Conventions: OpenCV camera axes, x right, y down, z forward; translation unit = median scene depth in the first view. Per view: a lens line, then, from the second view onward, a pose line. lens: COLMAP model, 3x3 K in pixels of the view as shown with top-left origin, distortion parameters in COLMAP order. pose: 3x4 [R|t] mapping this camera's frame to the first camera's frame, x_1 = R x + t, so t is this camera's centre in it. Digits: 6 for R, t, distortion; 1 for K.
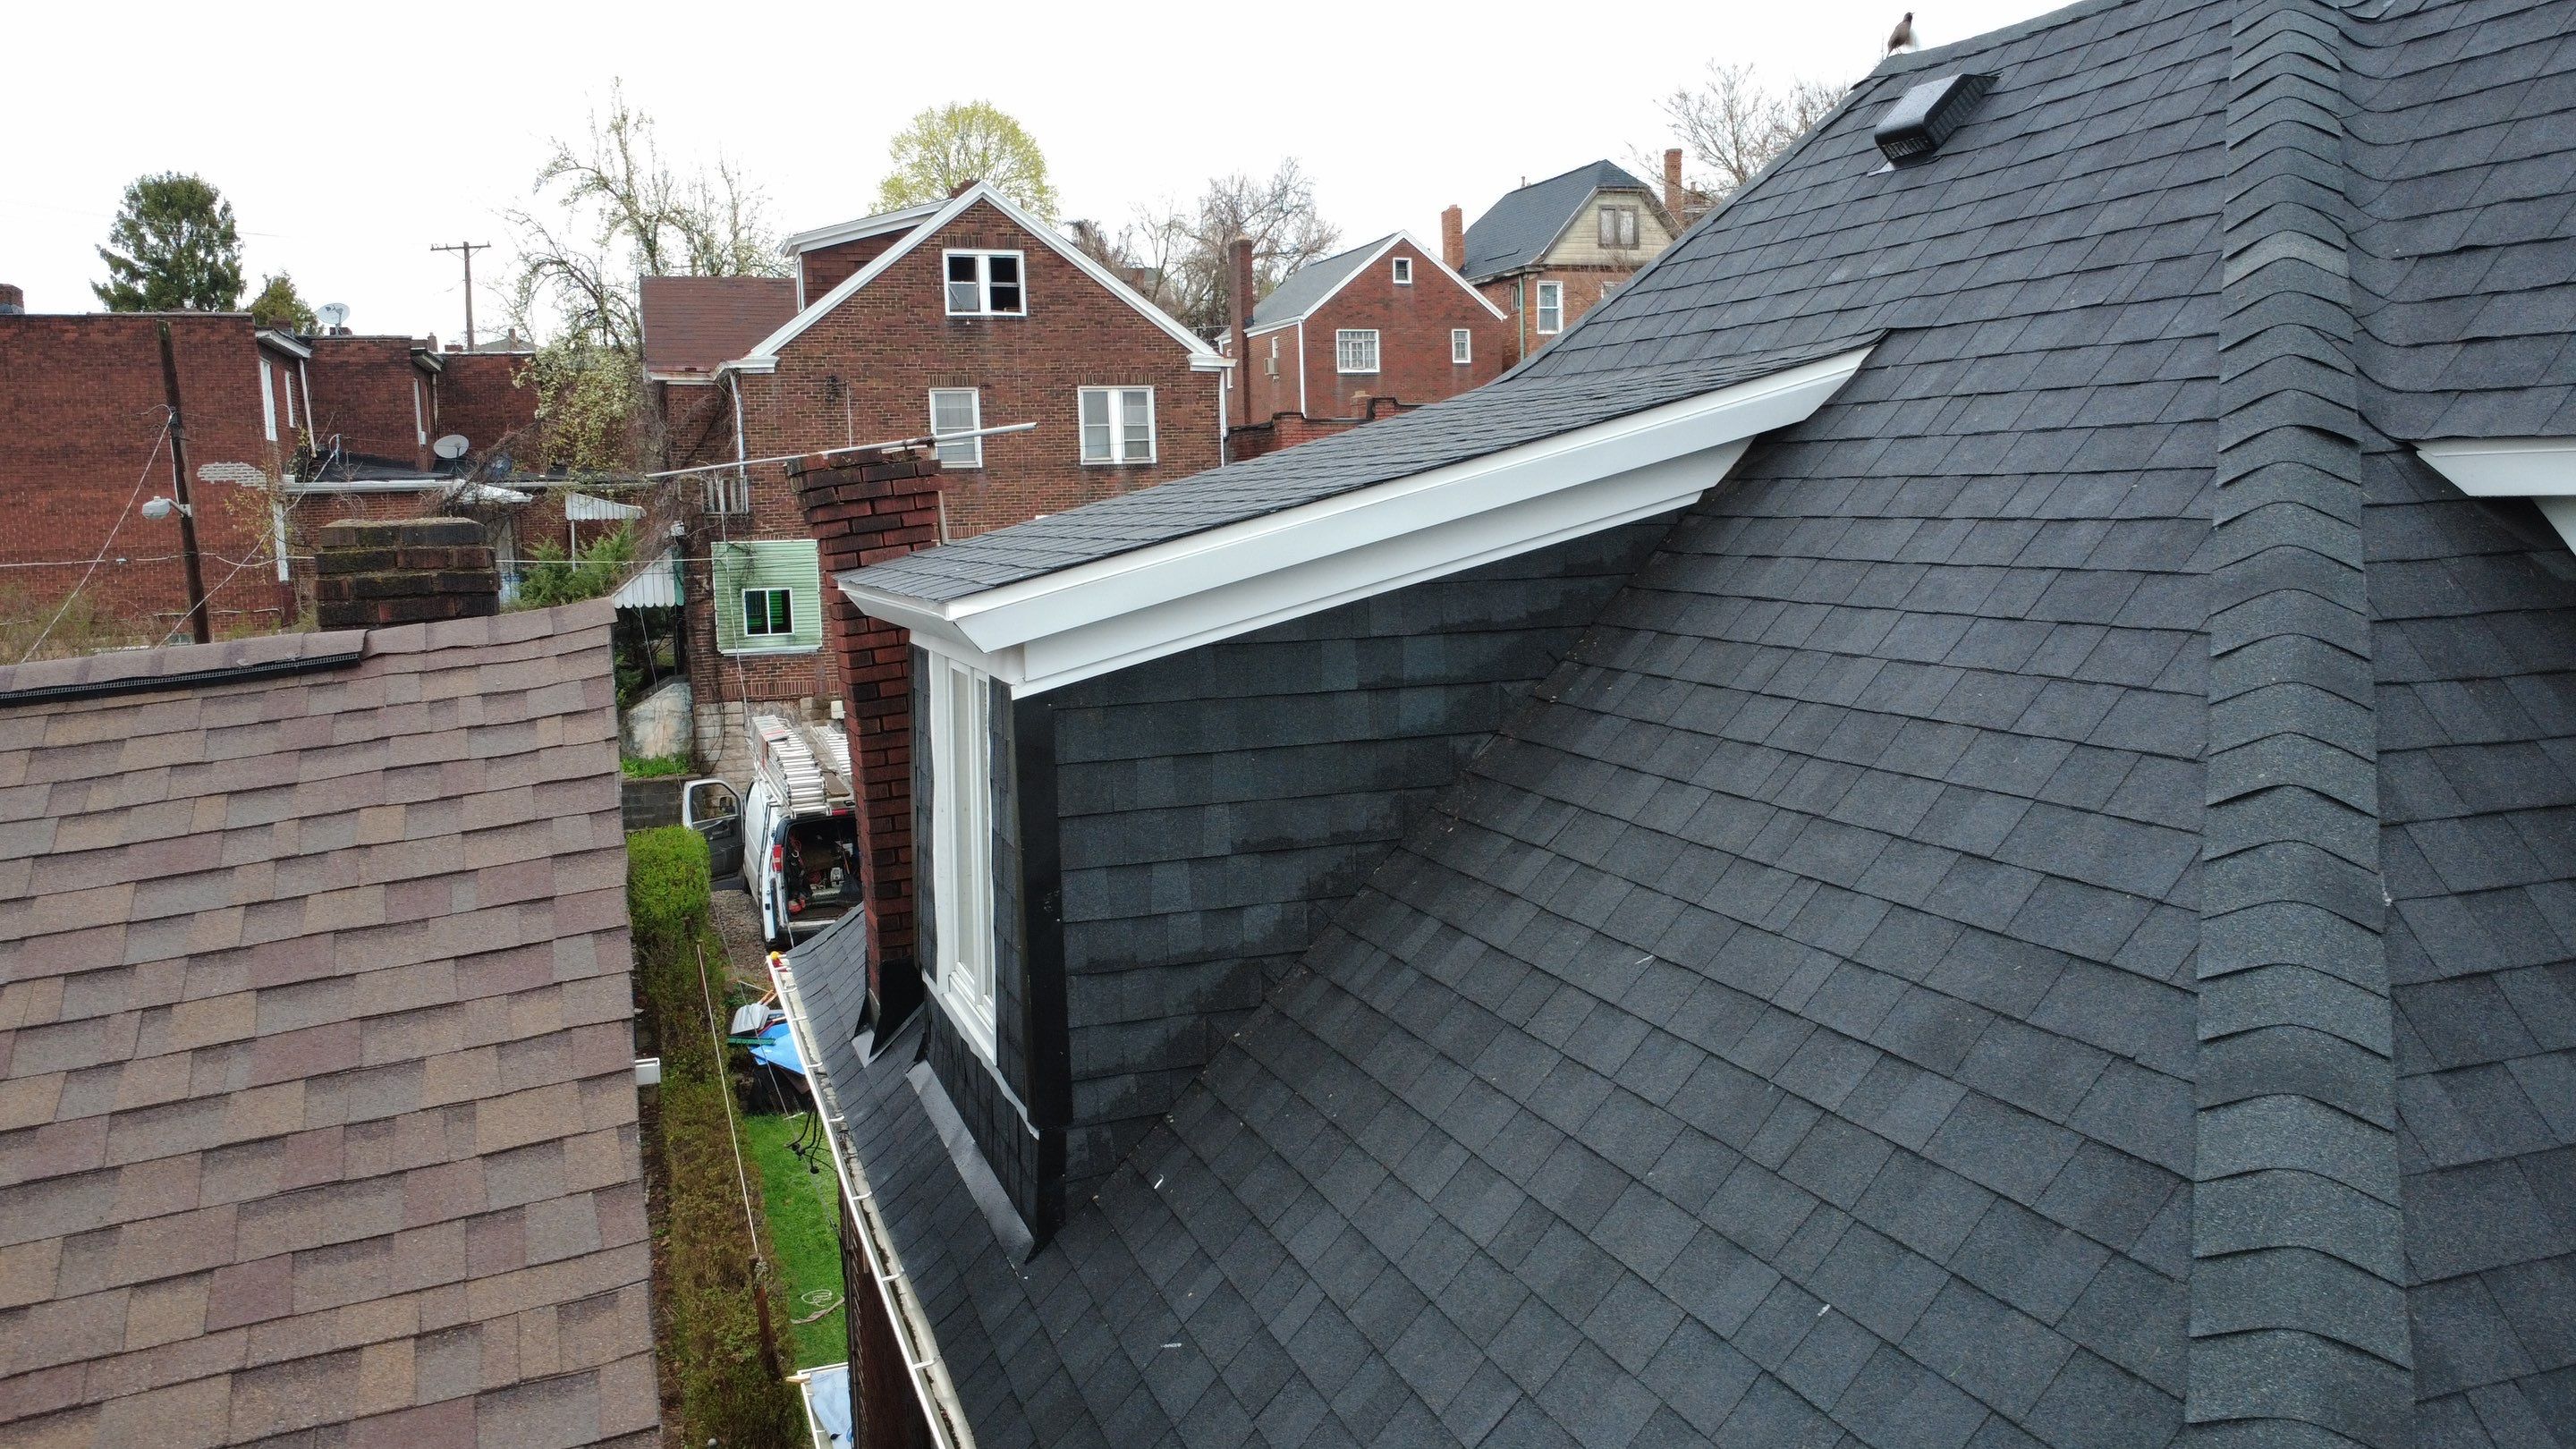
lens RADIAL K [[1939.0, 0, 1288.6], [0, 1939.0, 724.1], [0, 0, 1]] dist [0.006224, -0.007942]
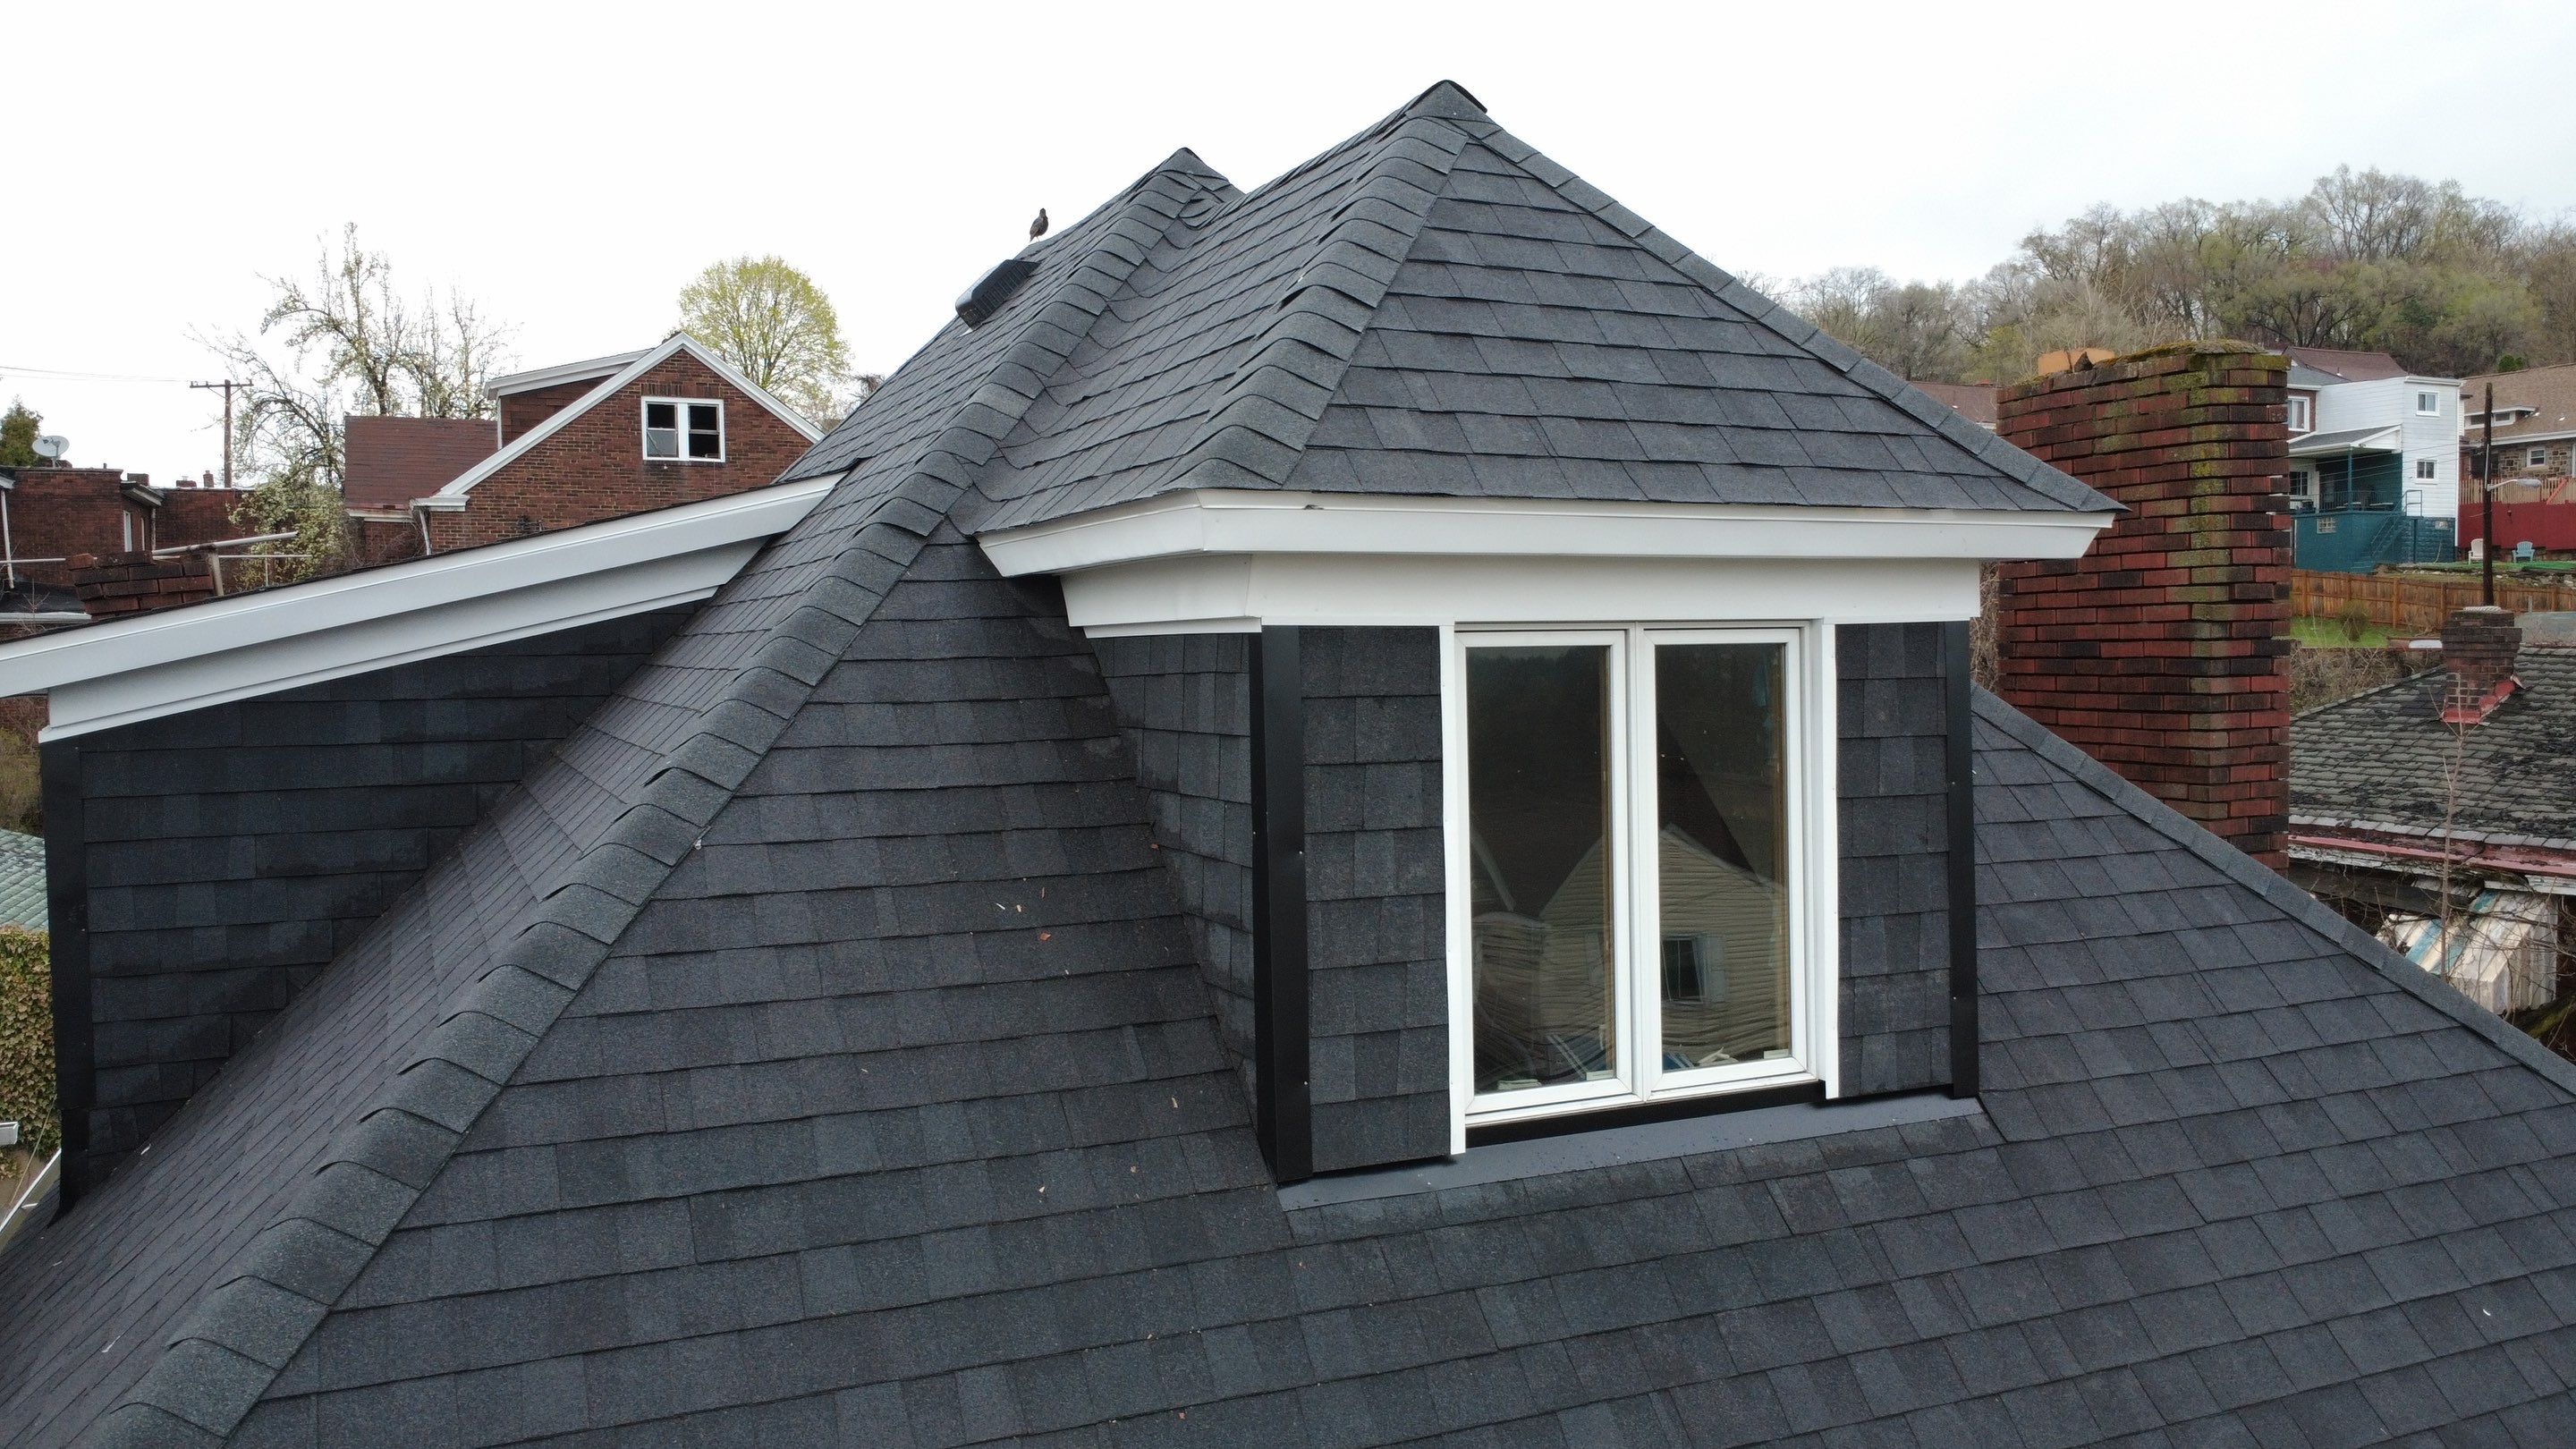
lens RADIAL K [[1939.0, 0, 1288.4], [0, 1939.0, 732.1], [0, 0, 1]] dist [0.006224, -0.007942]
pose [[0.996521, 0.011146, 0.082596, 0.498957], [-0.004778, 0.997027, -0.076908, 0.065669], [-0.083207, 0.076246, 0.993611, -0.243288]]
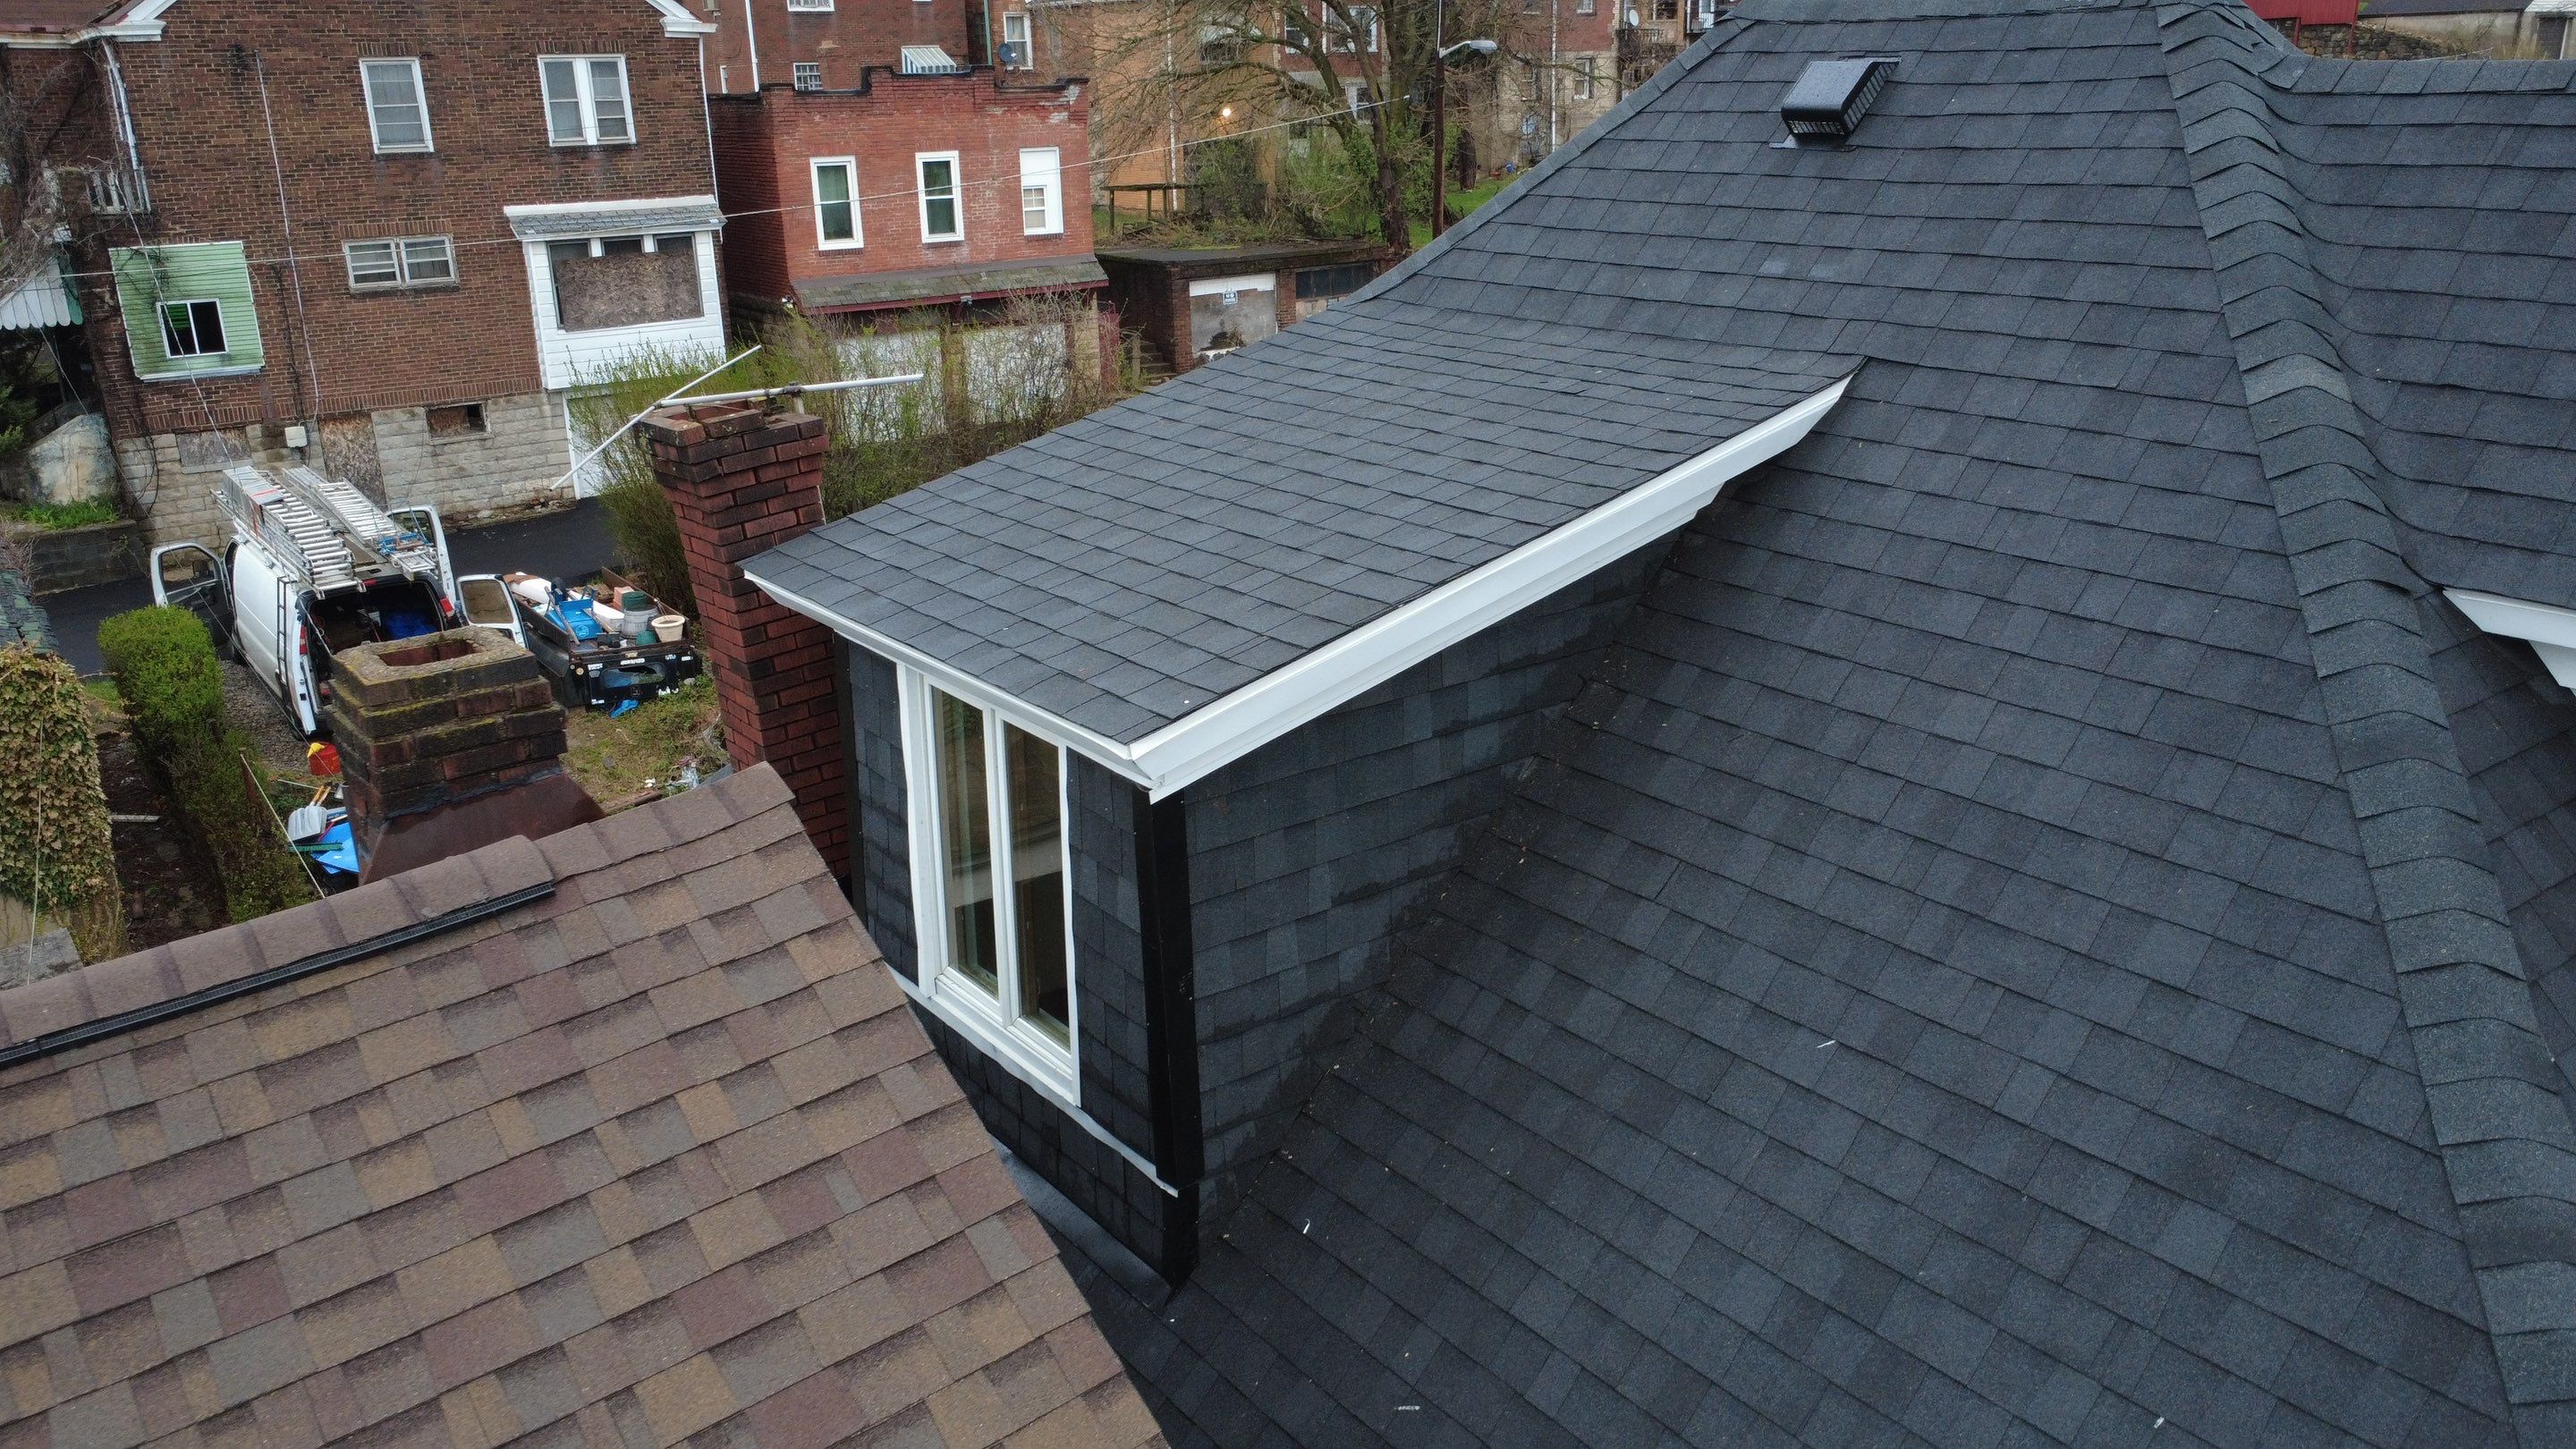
lens RADIAL K [[1939.0, 0, 1288.0], [0, 1939.0, 722.9], [0, 0, 1]] dist [0.006224, -0.007942]
pose [[0.956825, -0.088467, 0.276874, -0.330097], [0.033705, 0.979900, 0.196620, -0.235321], [-0.288704, -0.178799, 0.940575, 0.038457]]
